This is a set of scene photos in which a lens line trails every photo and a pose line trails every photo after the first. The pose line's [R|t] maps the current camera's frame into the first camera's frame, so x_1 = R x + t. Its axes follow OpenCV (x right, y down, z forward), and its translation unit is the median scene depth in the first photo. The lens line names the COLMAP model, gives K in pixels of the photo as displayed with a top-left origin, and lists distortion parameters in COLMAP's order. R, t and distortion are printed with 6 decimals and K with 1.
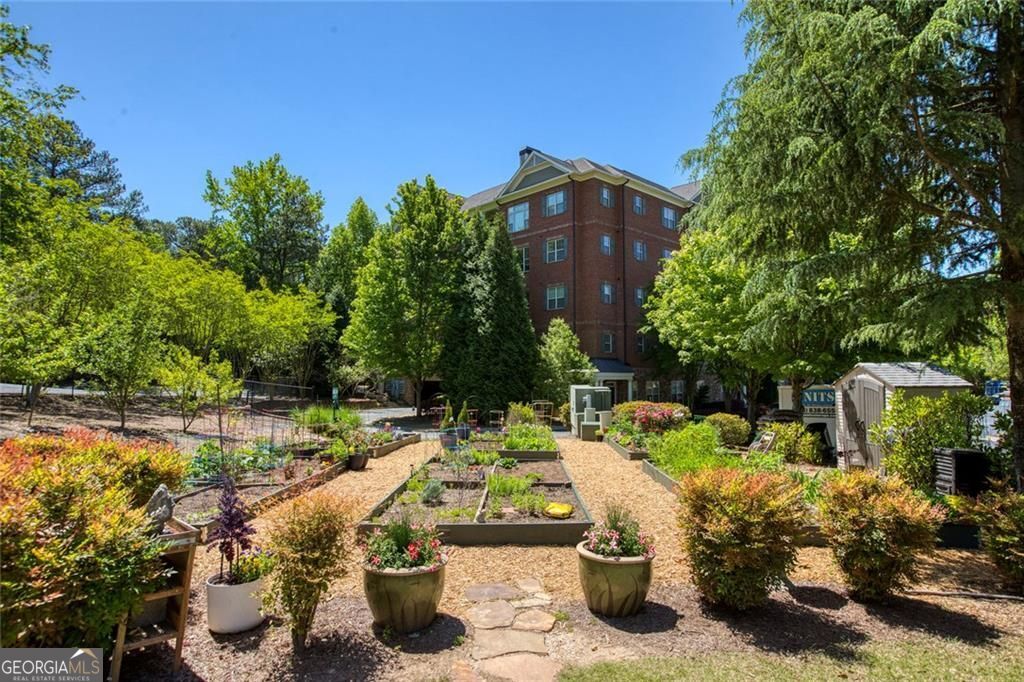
lens RADIAL K [[573.8, 0, 512.0], [0, 573.8, 341.0], [0, 0, 1]] dist [-0.060301, 0.000009]
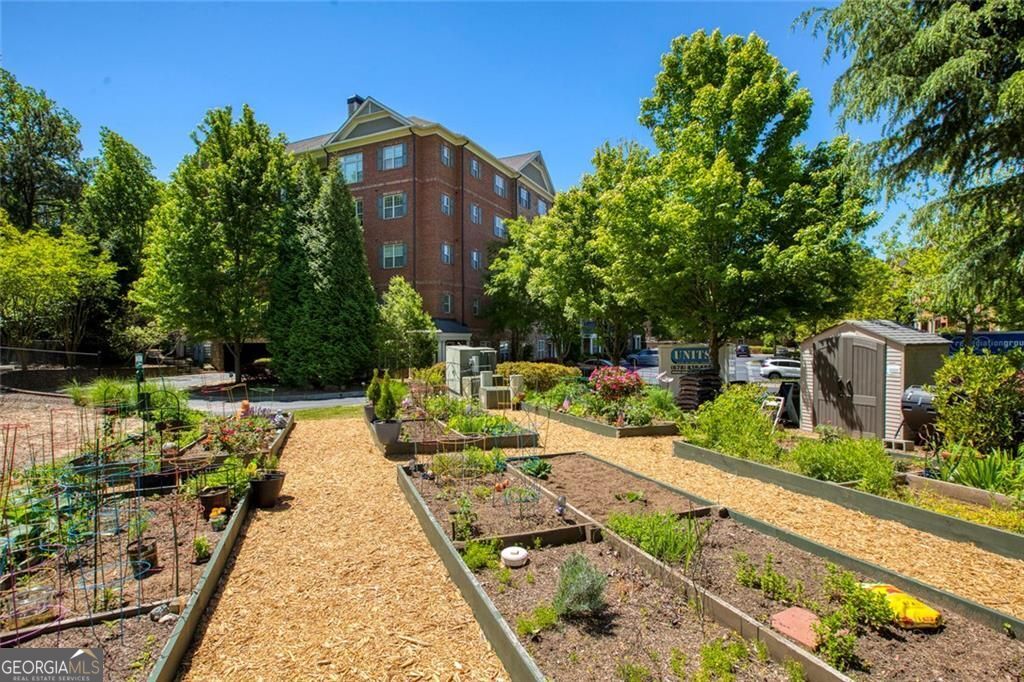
lens RADIAL K [[505.6, 0, 512.0], [0, 505.6, 341.0], [0, 0, 1]] dist [-0.041768, 0.016057]
pose [[0.924442, -0.009114, 0.381214, -0.067450], [-0.017117, 0.997715, 0.065361, 0.009308], [-0.380939, -0.066947, 0.922173, 0.135907]]
